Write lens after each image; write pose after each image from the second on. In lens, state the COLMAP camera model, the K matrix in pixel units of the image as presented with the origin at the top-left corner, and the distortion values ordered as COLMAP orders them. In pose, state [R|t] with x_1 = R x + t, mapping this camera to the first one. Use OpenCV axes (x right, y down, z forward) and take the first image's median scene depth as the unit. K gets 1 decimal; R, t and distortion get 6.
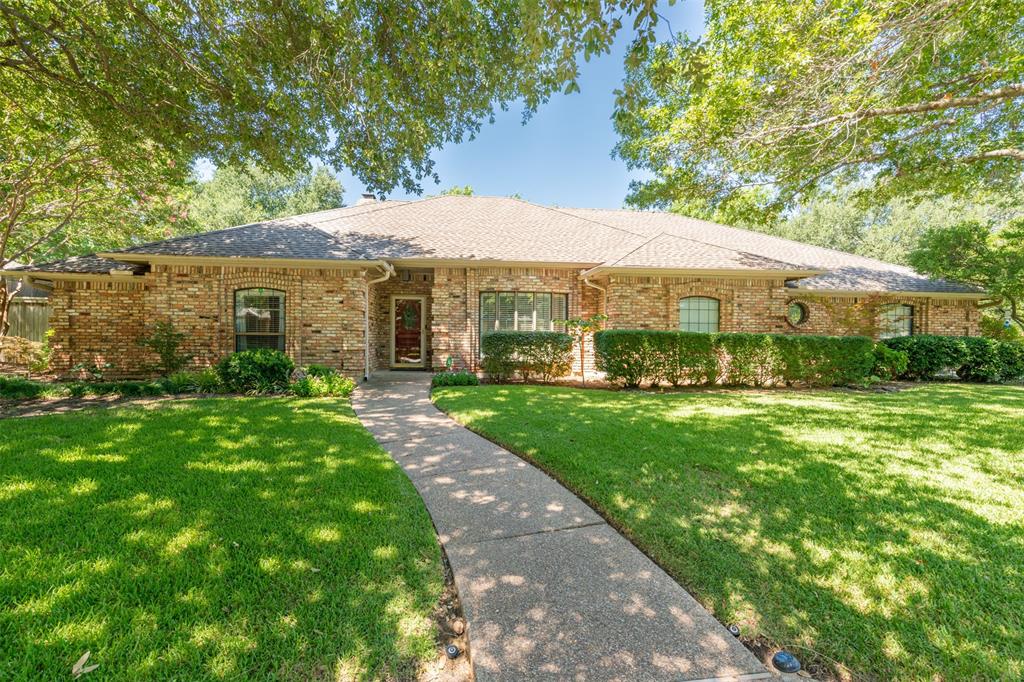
lens RADIAL K [[433.9, 0, 488.3], [0, 433.9, 348.9], [0, 0, 1]] dist [0.007992, -0.000708]
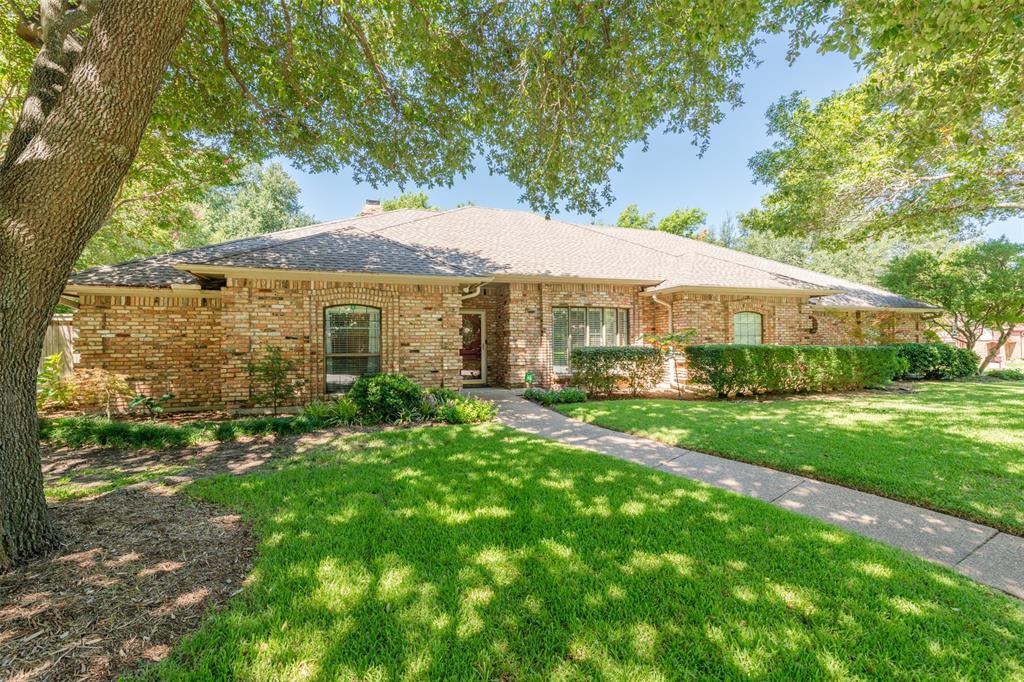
lens RADIAL K [[433.9, 0, 503.6], [0, 433.9, 341.7], [0, 0, 1]] dist [0.007992, -0.000708]
pose [[0.976895, -0.016135, 0.213110, -0.394549], [0.022282, 0.999401, -0.026473, -0.030041], [-0.212555, 0.030610, 0.976670, 0.043099]]
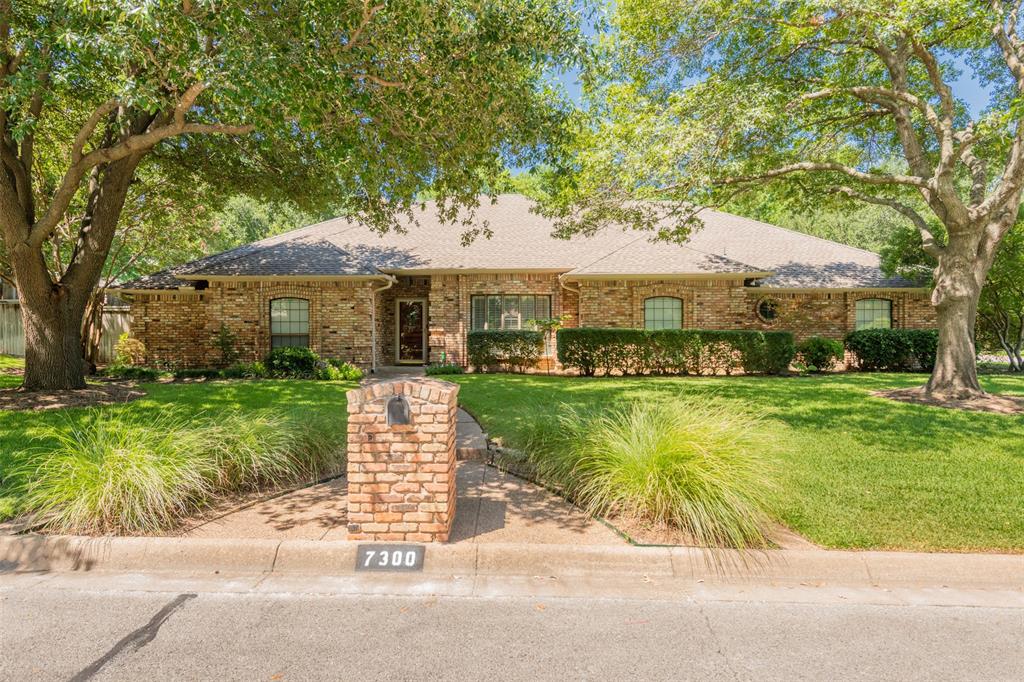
lens RADIAL K [[593.9, 0, 481.7], [0, 593.9, 347.2], [0, 0, 1]] dist [0.017528, 0.000266]
pose [[0.993685, -0.008530, -0.111883, 0.204580], [0.007875, 0.999949, -0.006291, 0.016153], [0.111931, 0.005371, 0.993701, -0.607526]]
